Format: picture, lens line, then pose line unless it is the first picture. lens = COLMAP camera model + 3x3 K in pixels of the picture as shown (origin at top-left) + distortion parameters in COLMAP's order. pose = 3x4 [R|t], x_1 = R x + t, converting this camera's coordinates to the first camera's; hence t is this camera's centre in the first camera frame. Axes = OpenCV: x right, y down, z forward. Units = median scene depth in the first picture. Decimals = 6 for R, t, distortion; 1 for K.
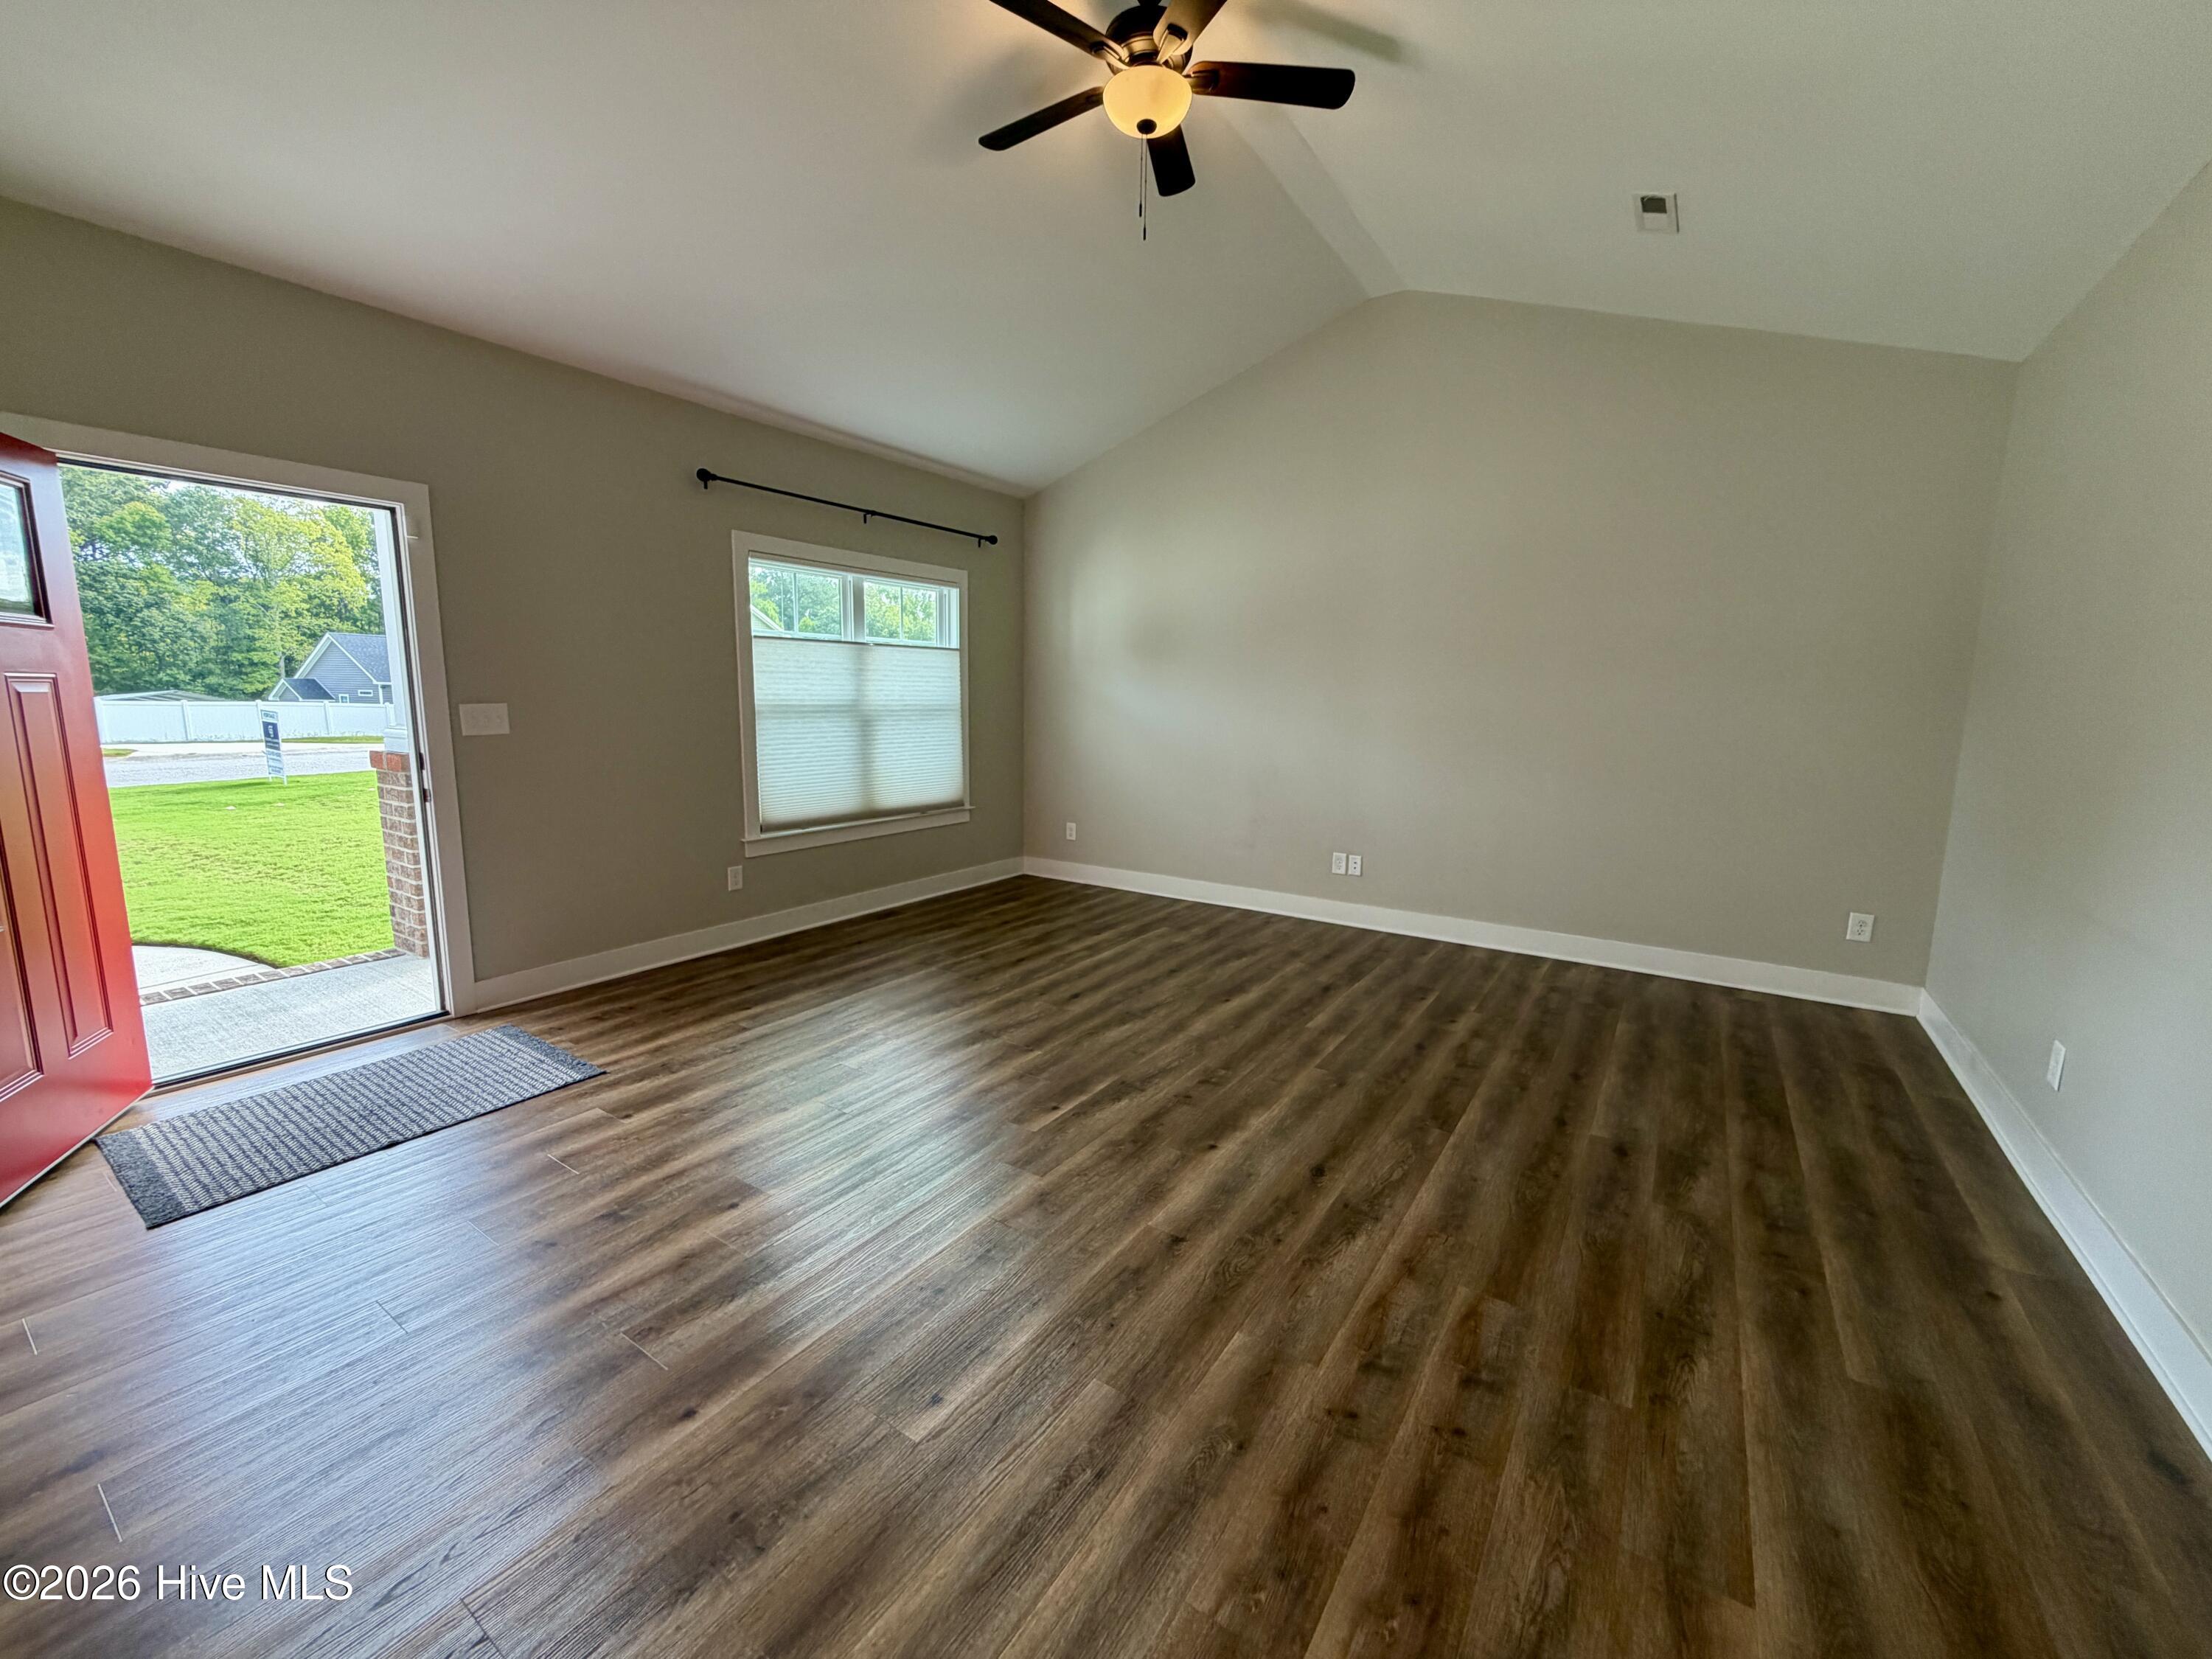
lens RADIAL K [[881.8, 0, 1092.9], [0, 881.8, 828.8], [0, 0, 1]] dist [-0.001194, -0.000615]
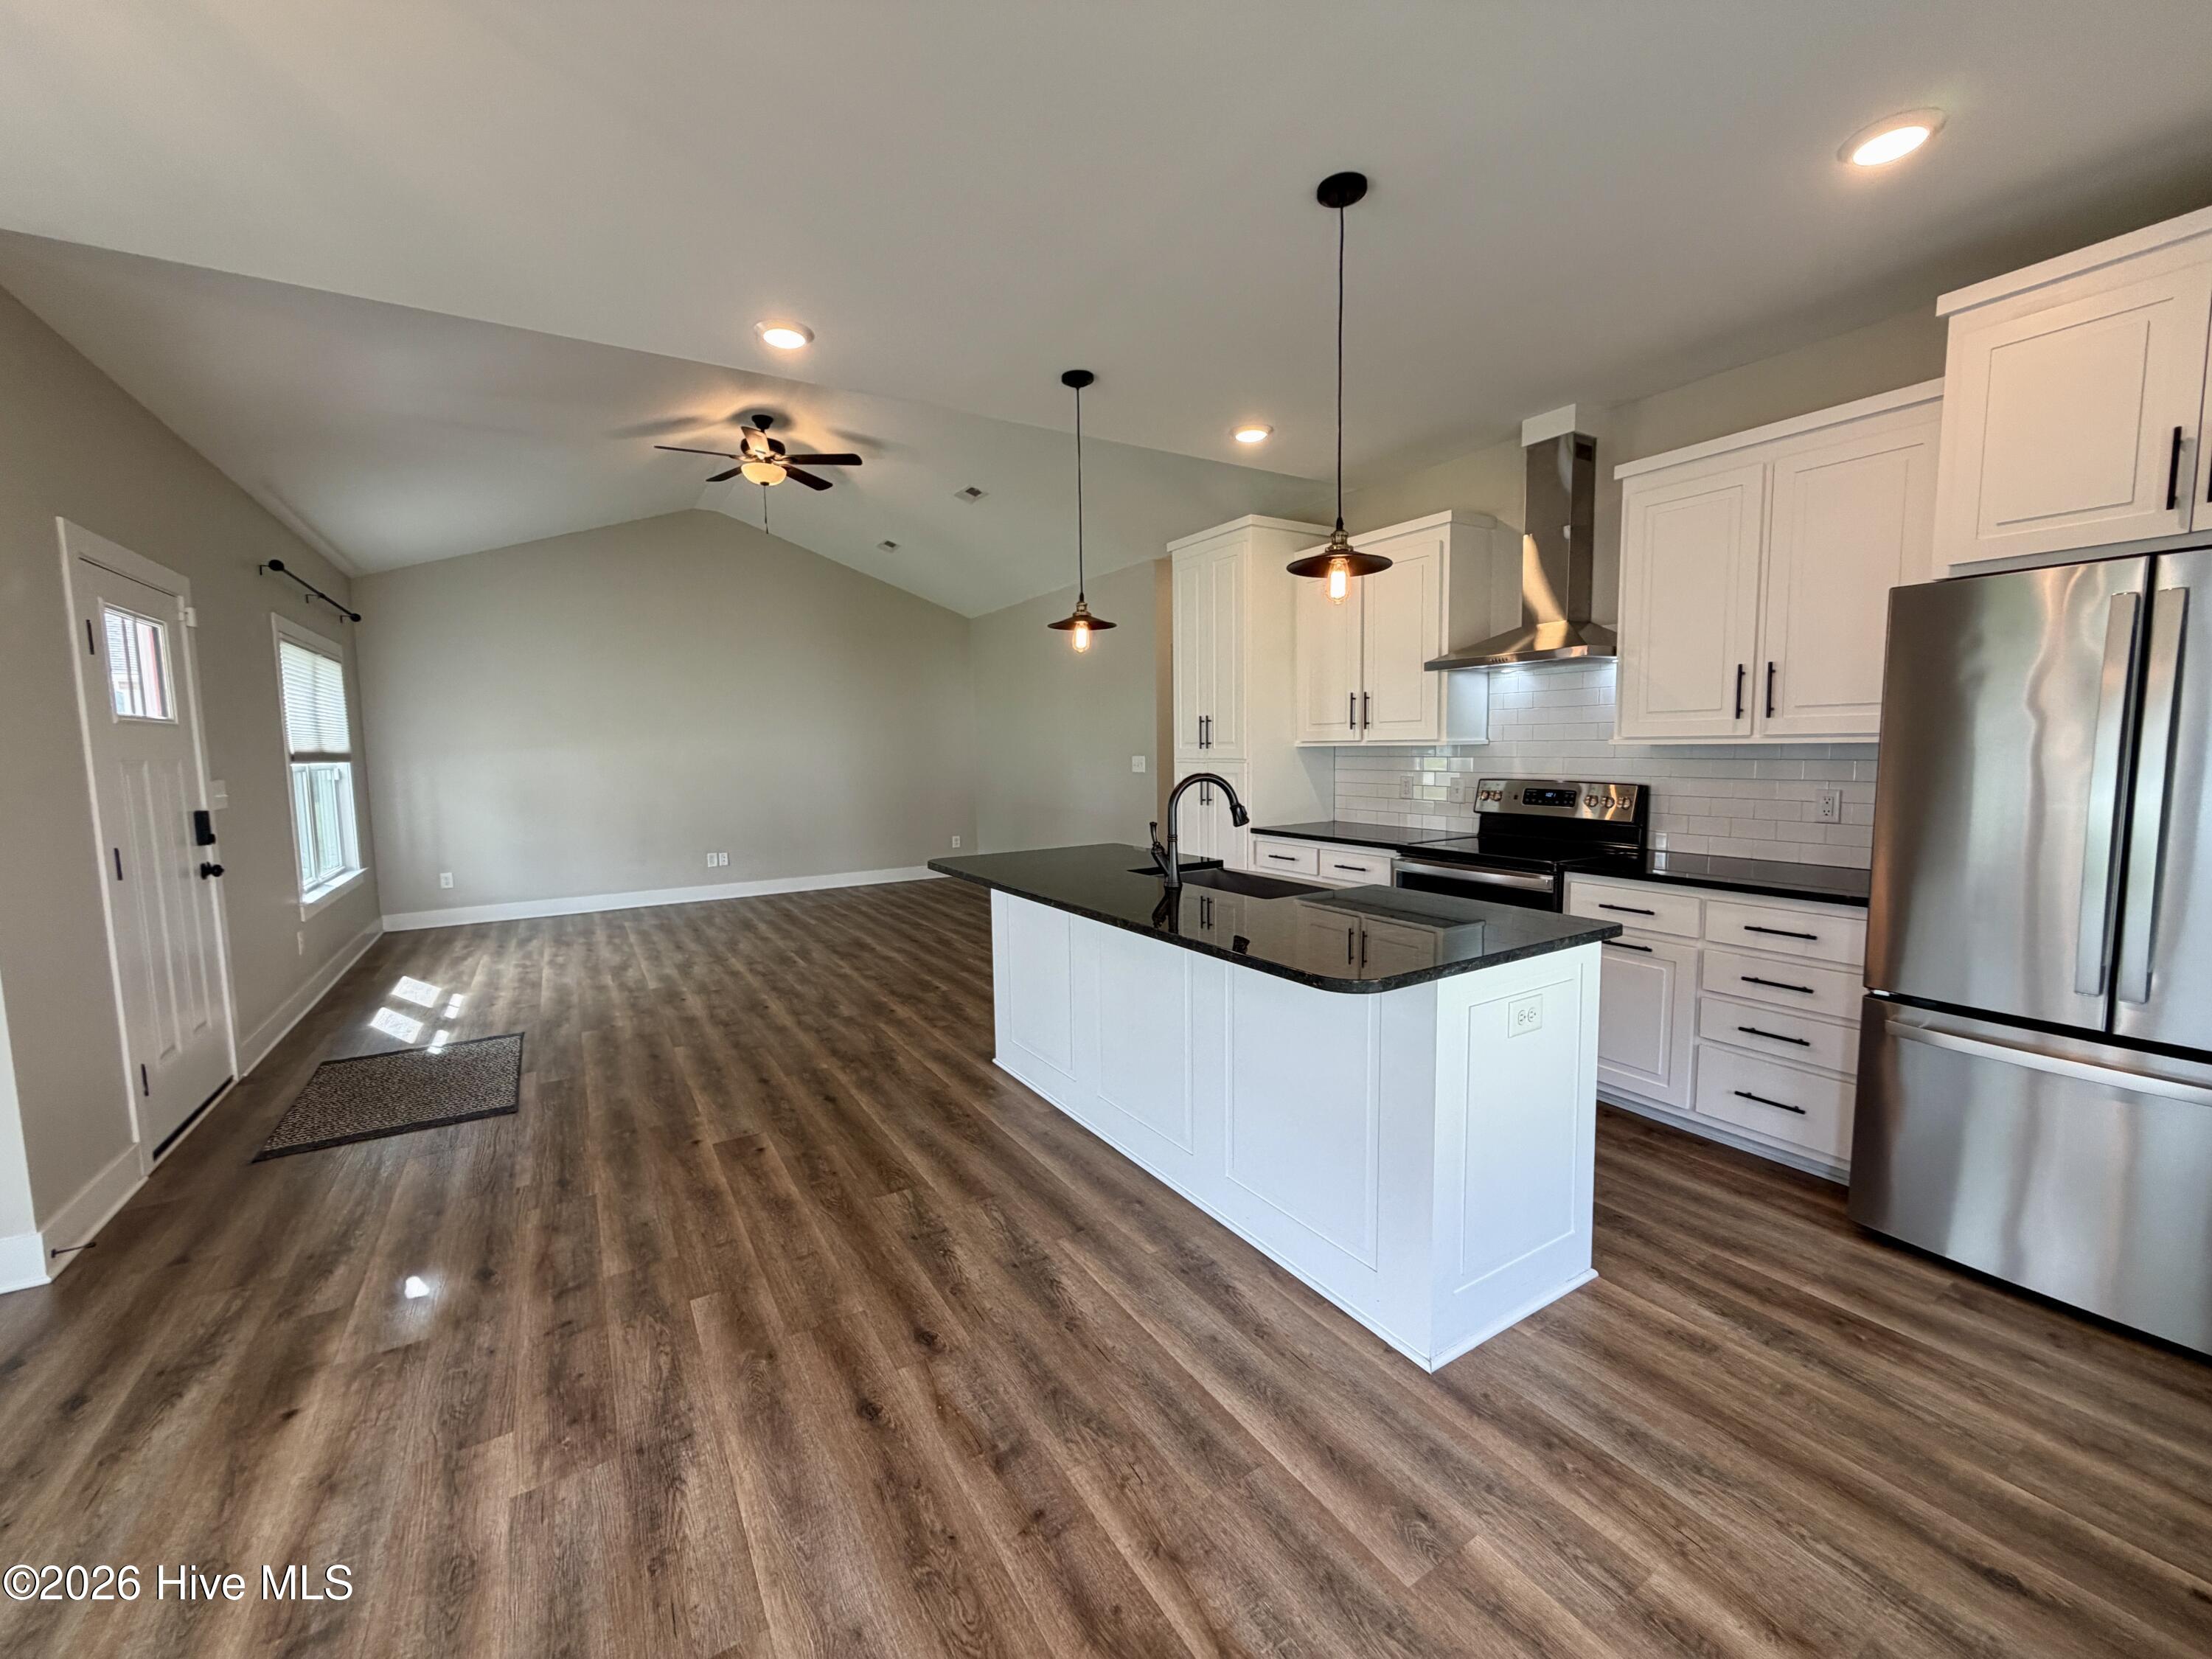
lens RADIAL K [[881.8, 0, 1094.5], [0, 881.8, 823.6], [0, 0, 1]] dist [-0.001194, -0.000615]
pose [[0.414288, -0.103704, 0.904219, -1.607020], [0.162686, 0.985925, 0.038536, 0.050518], [-0.895488, 0.131139, 0.425328, -0.500343]]
